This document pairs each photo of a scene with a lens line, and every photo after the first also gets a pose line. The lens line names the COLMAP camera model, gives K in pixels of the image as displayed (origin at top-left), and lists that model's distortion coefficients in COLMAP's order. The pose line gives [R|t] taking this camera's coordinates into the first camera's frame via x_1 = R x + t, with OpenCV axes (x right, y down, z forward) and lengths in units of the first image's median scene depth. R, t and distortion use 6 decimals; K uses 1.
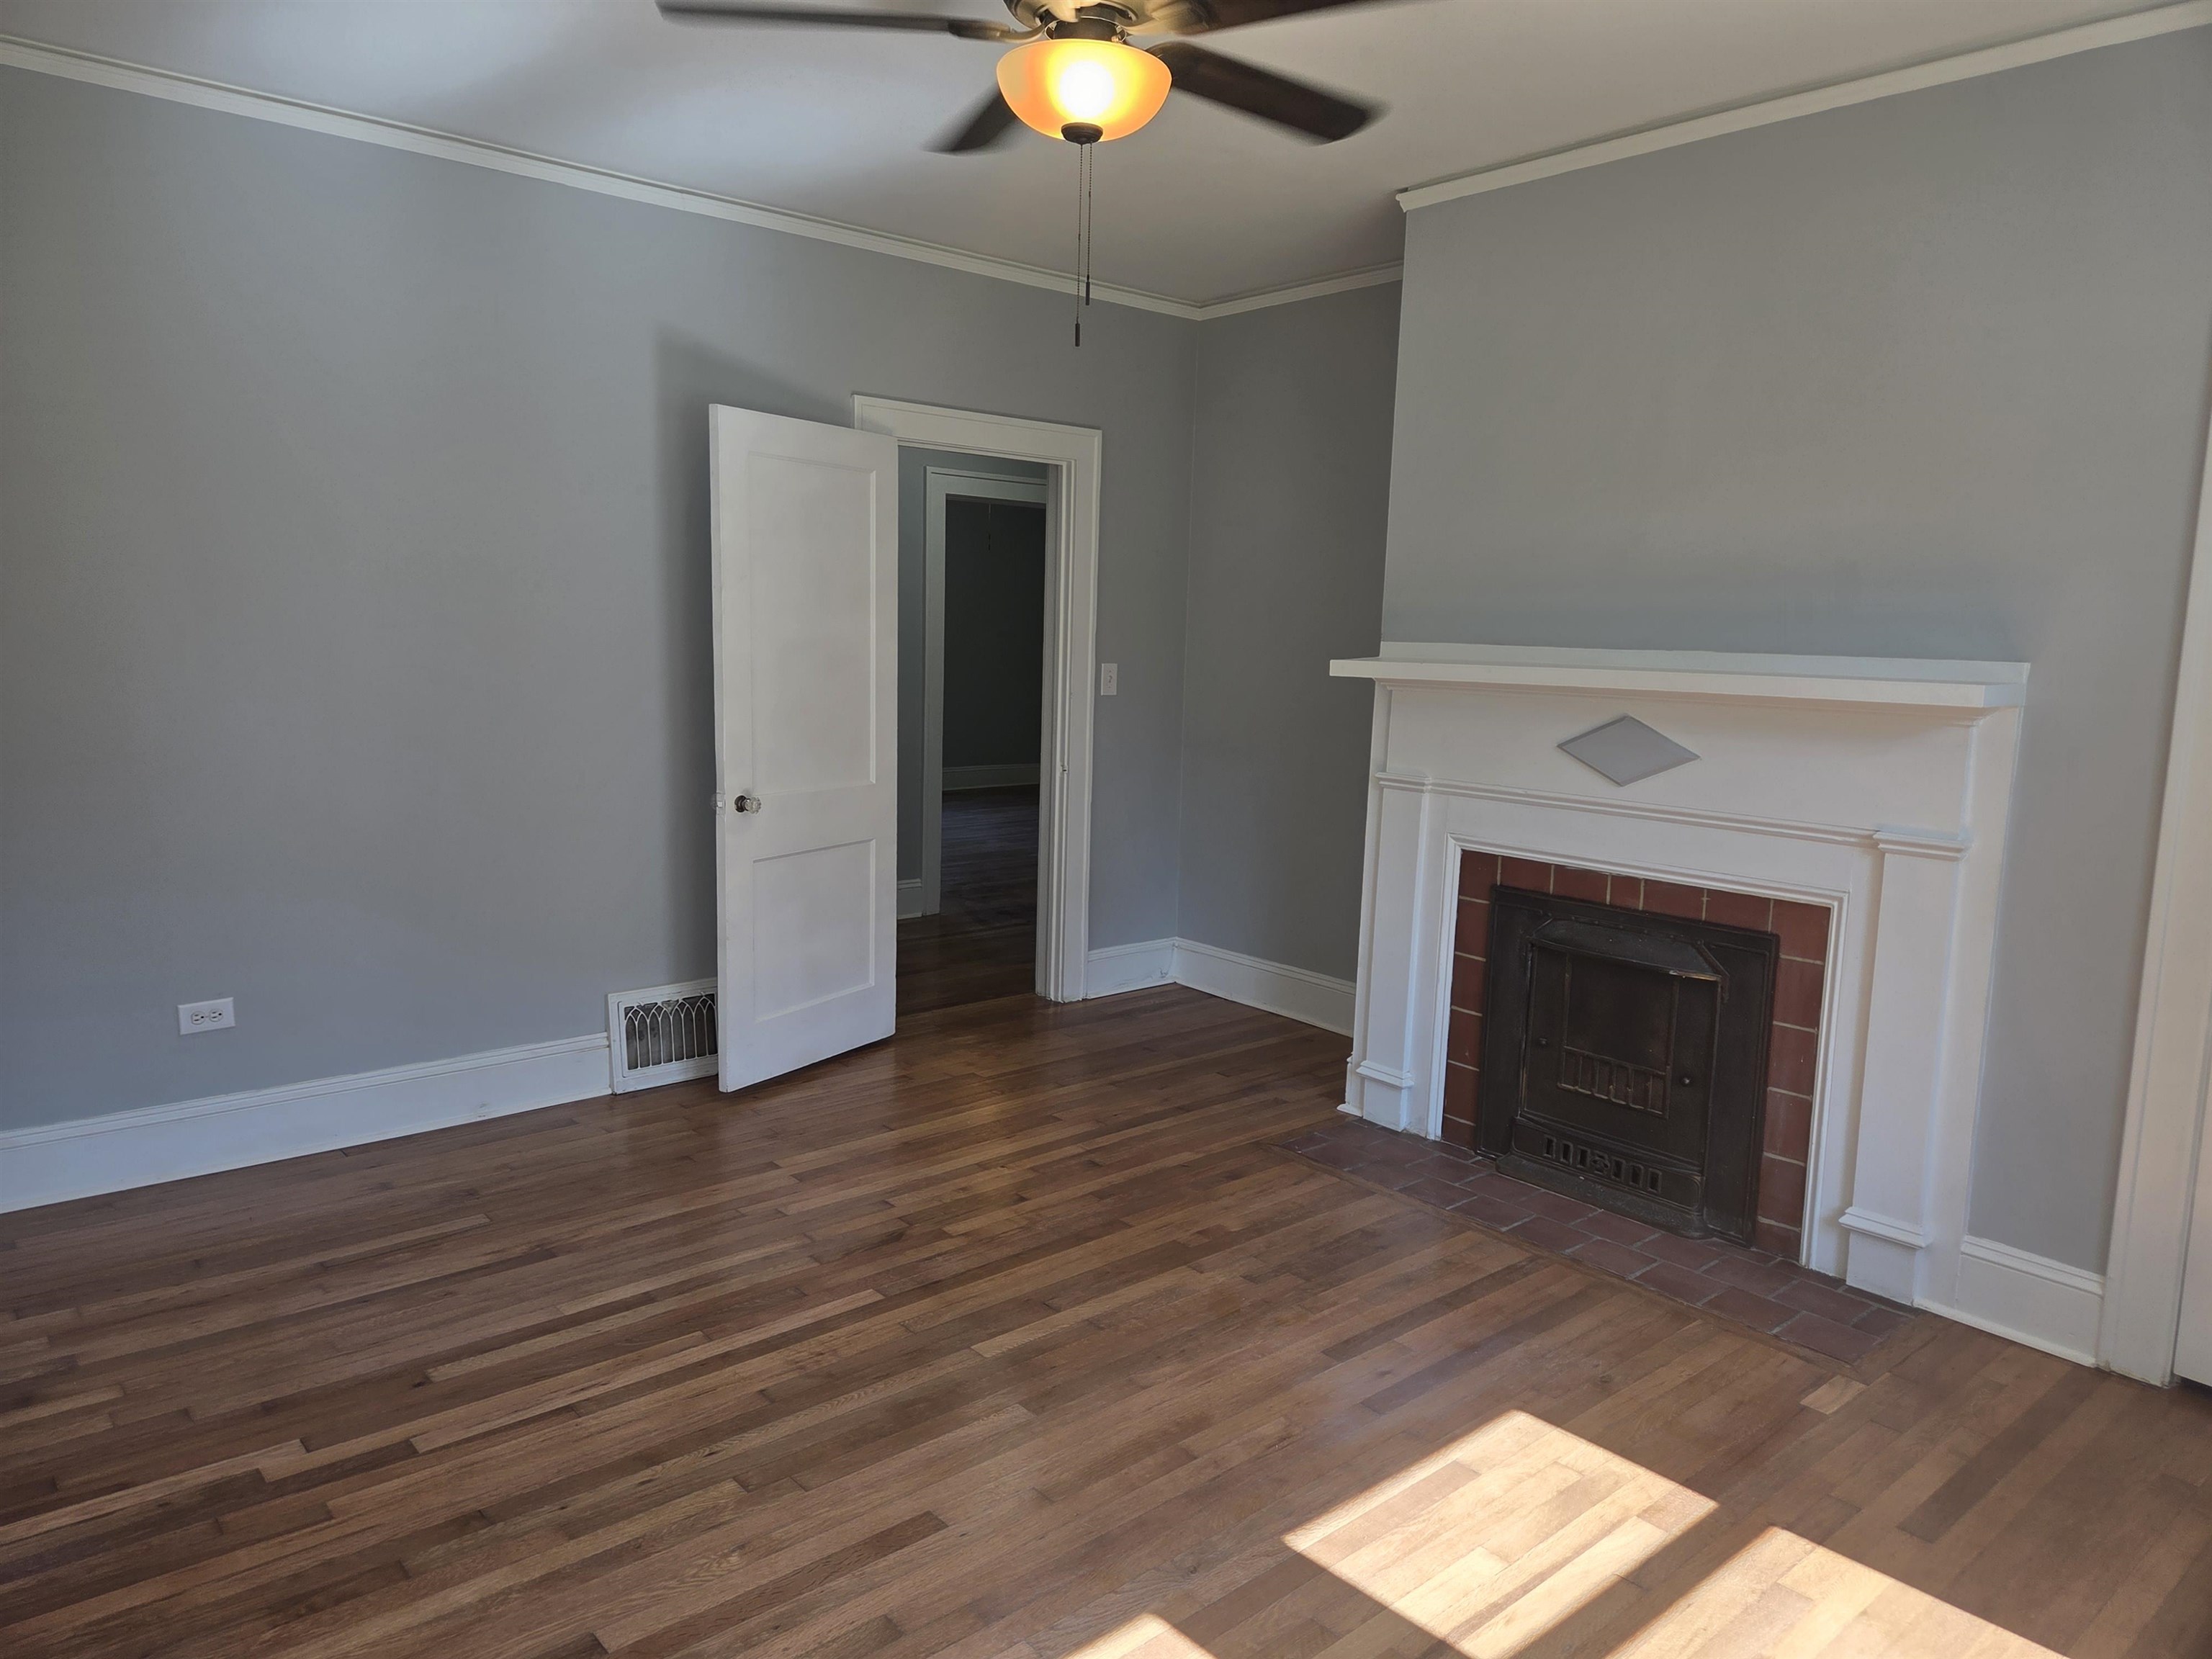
lens RADIAL K [[1472.4, 0, 1121.4], [0, 1472.4, 822.8], [0, 0, 1]] dist [0.087572, -0.080355]
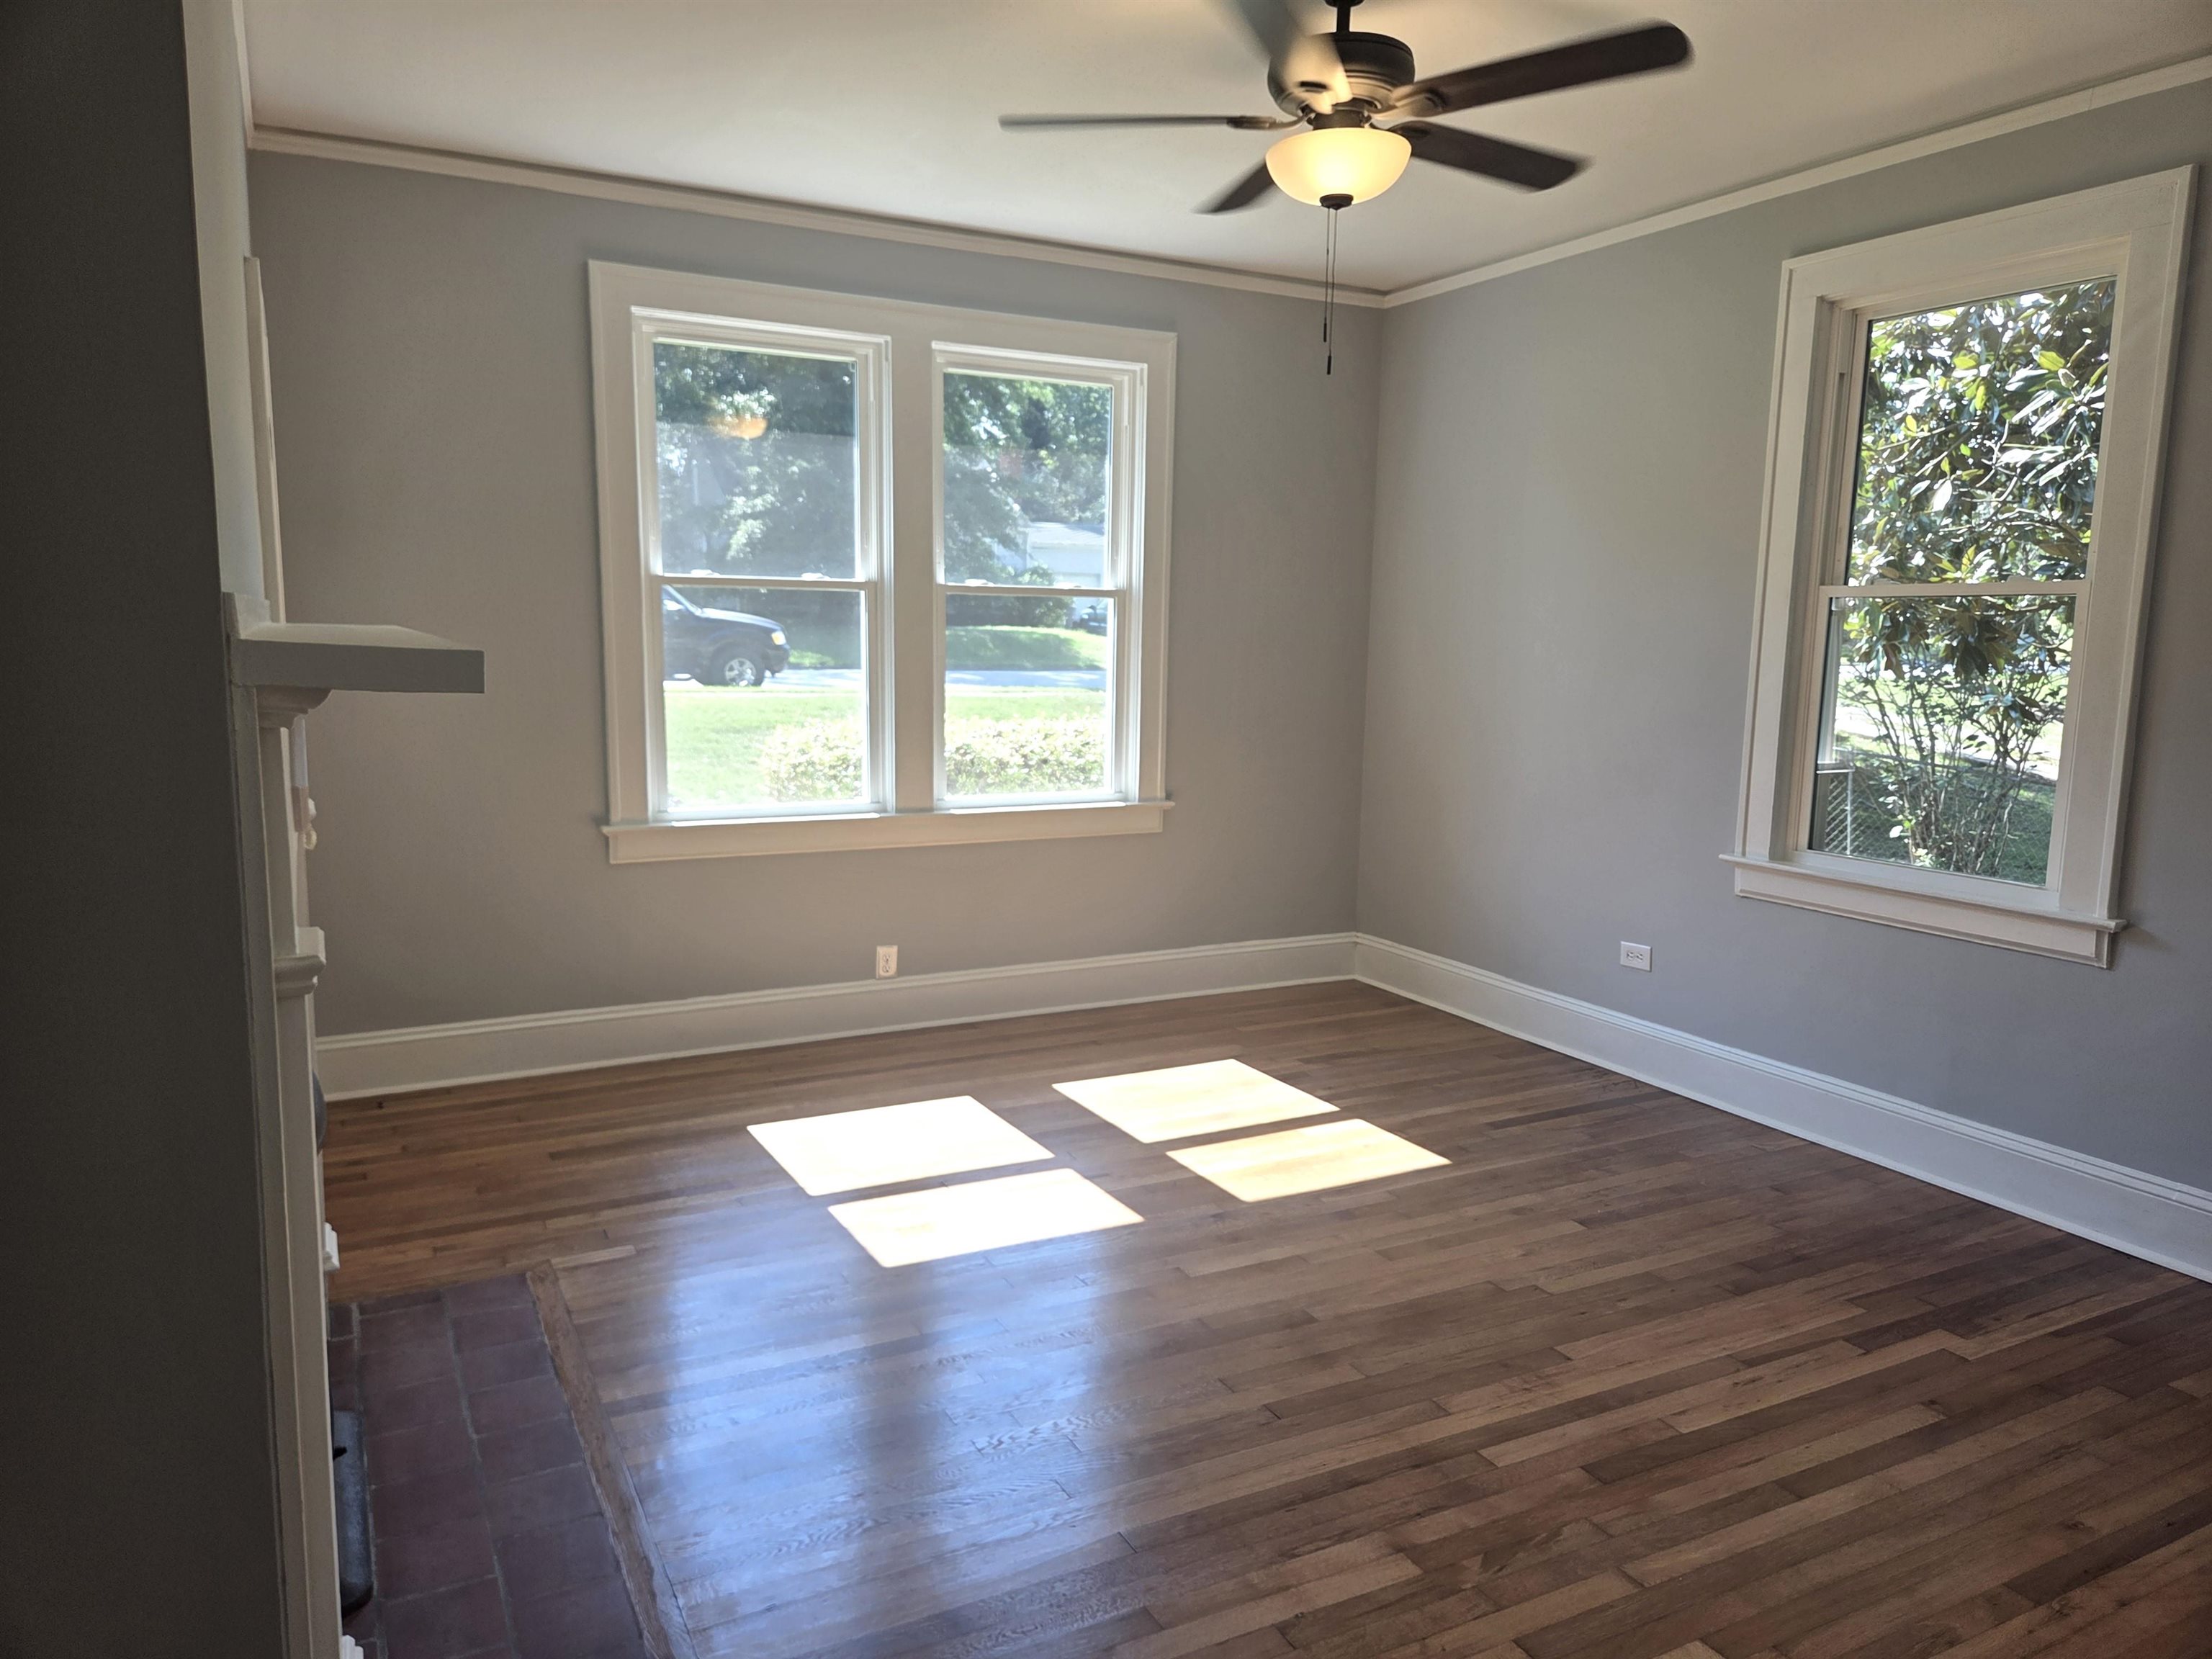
lens RADIAL K [[1502.6, 0, 1101.1], [0, 1502.6, 816.0], [0, 0, 1]] dist [0.096300, -0.081092]
pose [[-0.967572, -0.075049, 0.241190, -0.126976], [-0.010225, 0.965698, 0.259468, -0.208383], [-0.252390, 0.248588, -0.935149, 1.625786]]
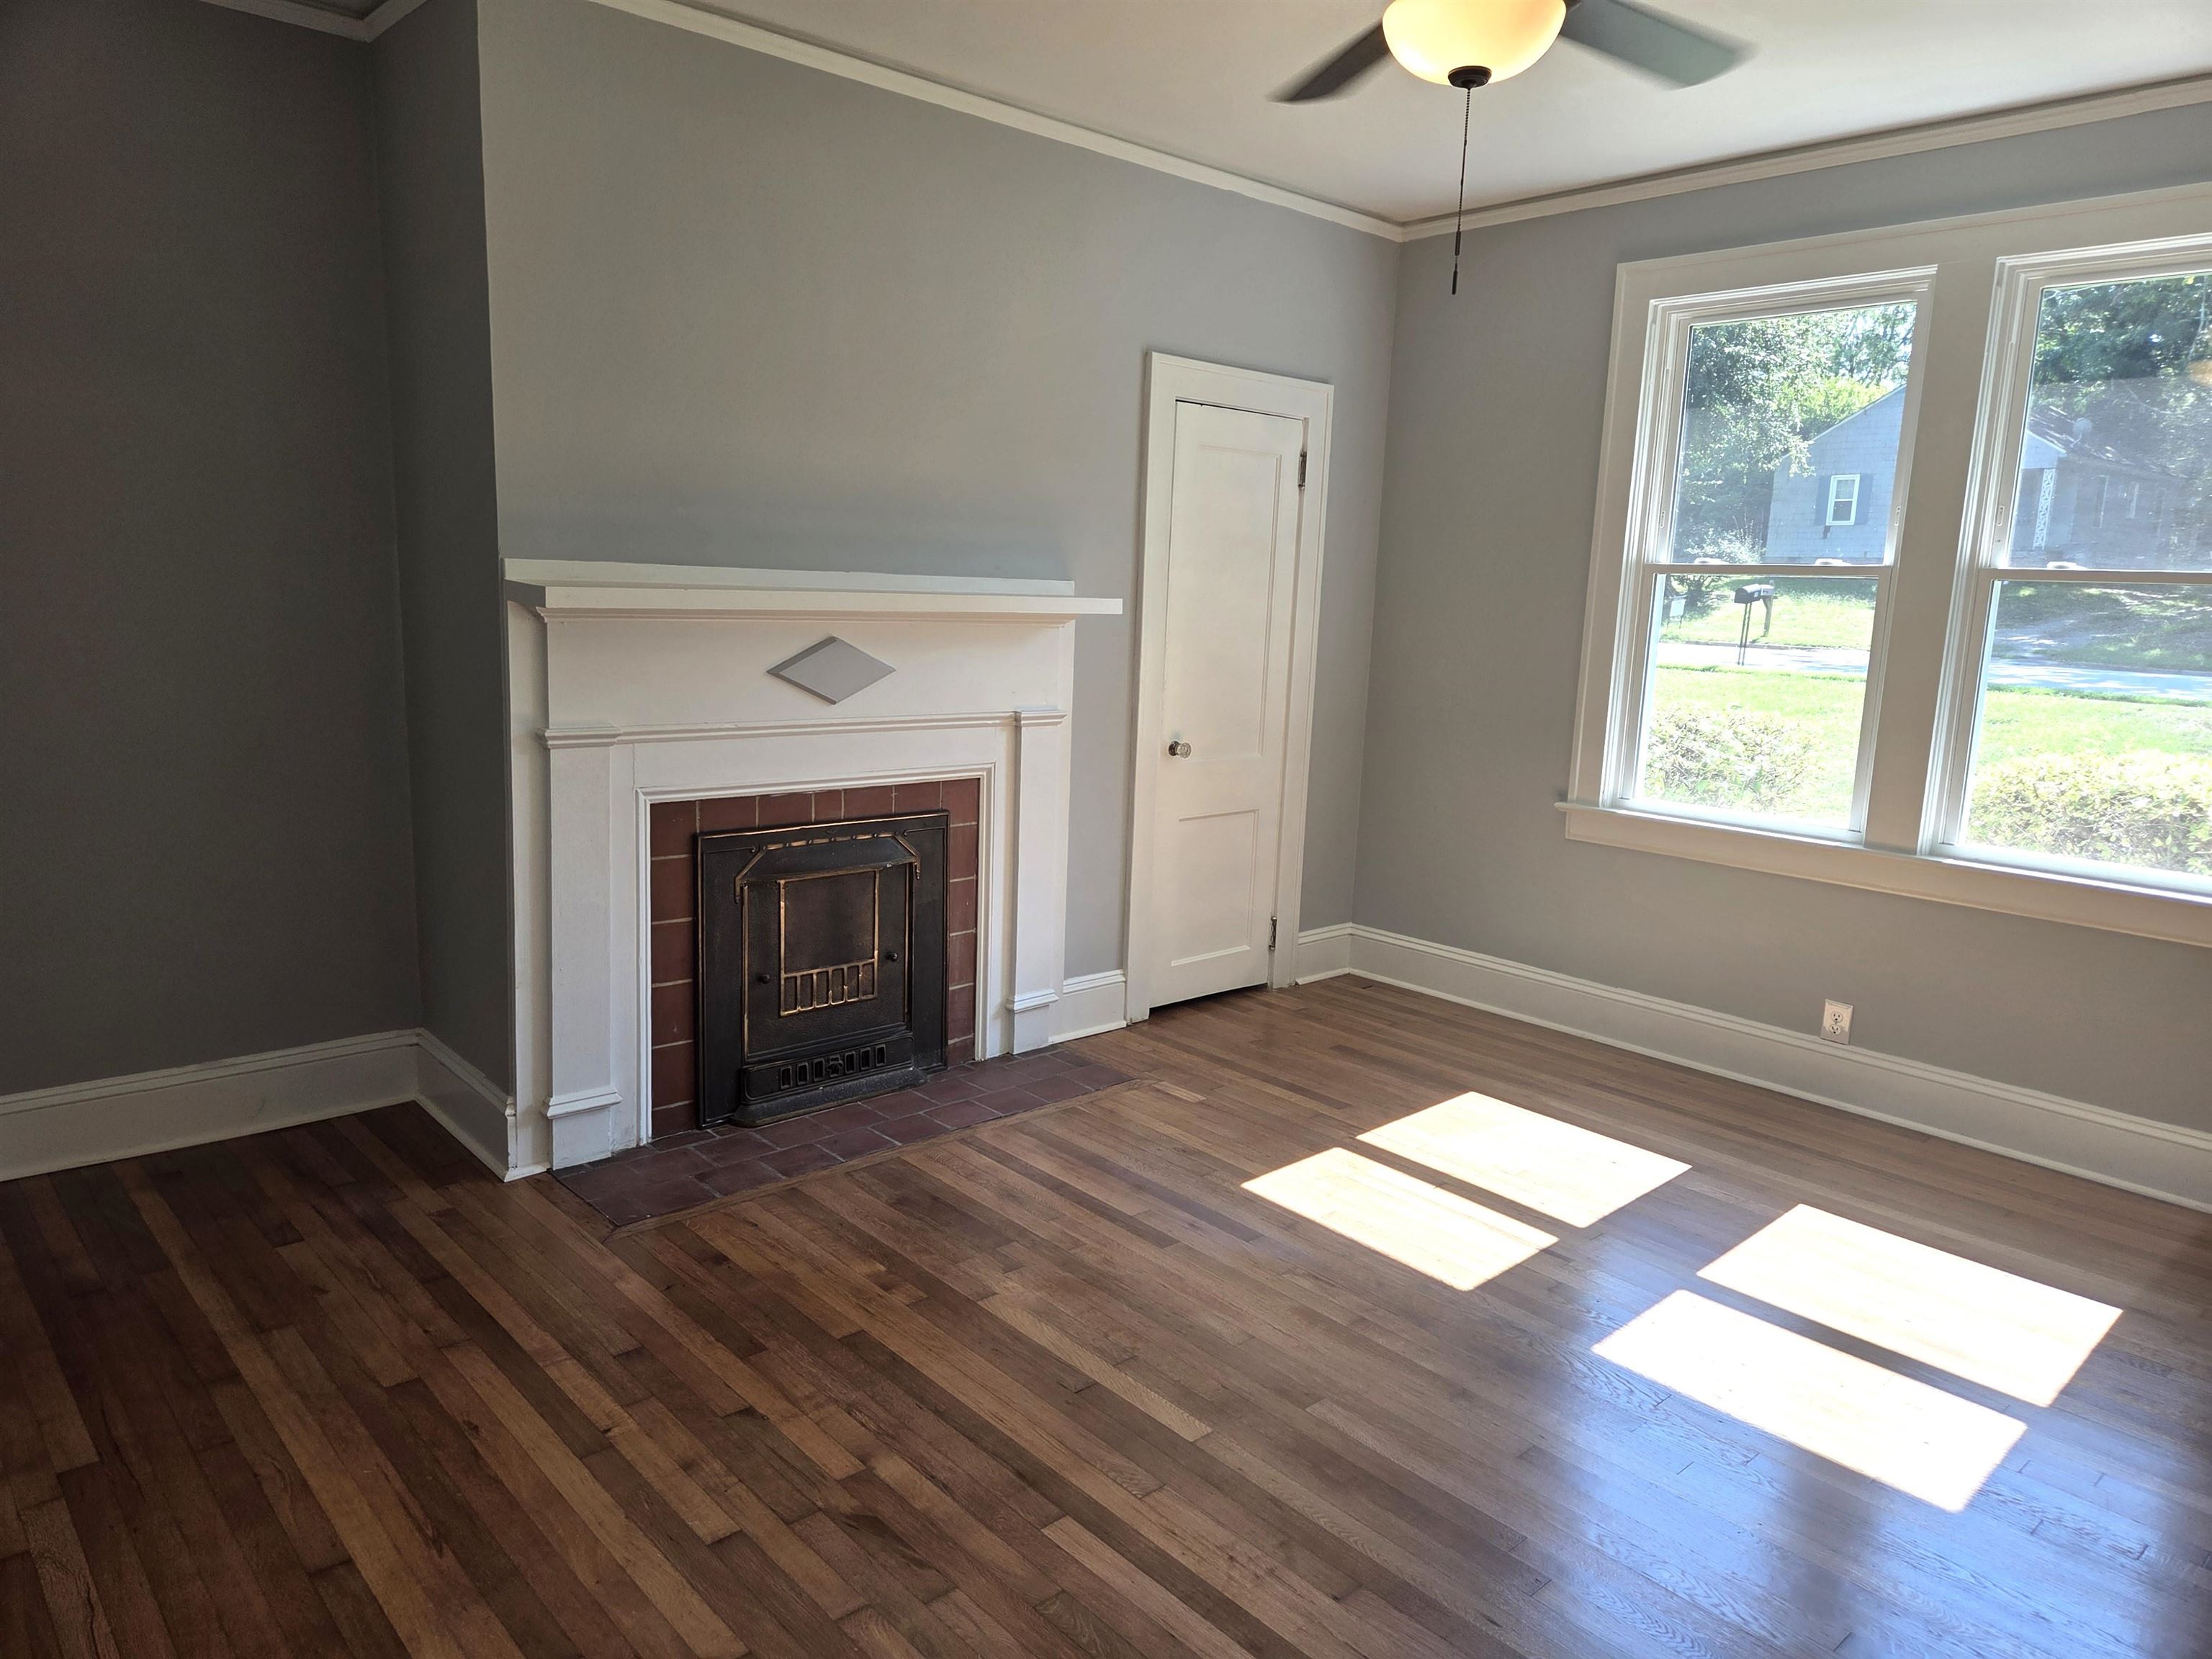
lens RADIAL K [[1472.4, 0, 1121.4], [0, 1472.4, 822.8], [0, 0, 1]] dist [0.087572, -0.080355]
pose [[-0.018002, -0.196302, 0.980378, -0.755483], [0.093581, 0.975902, 0.197124, -0.140337], [-0.995449, 0.095294, 0.000802, 0.881695]]
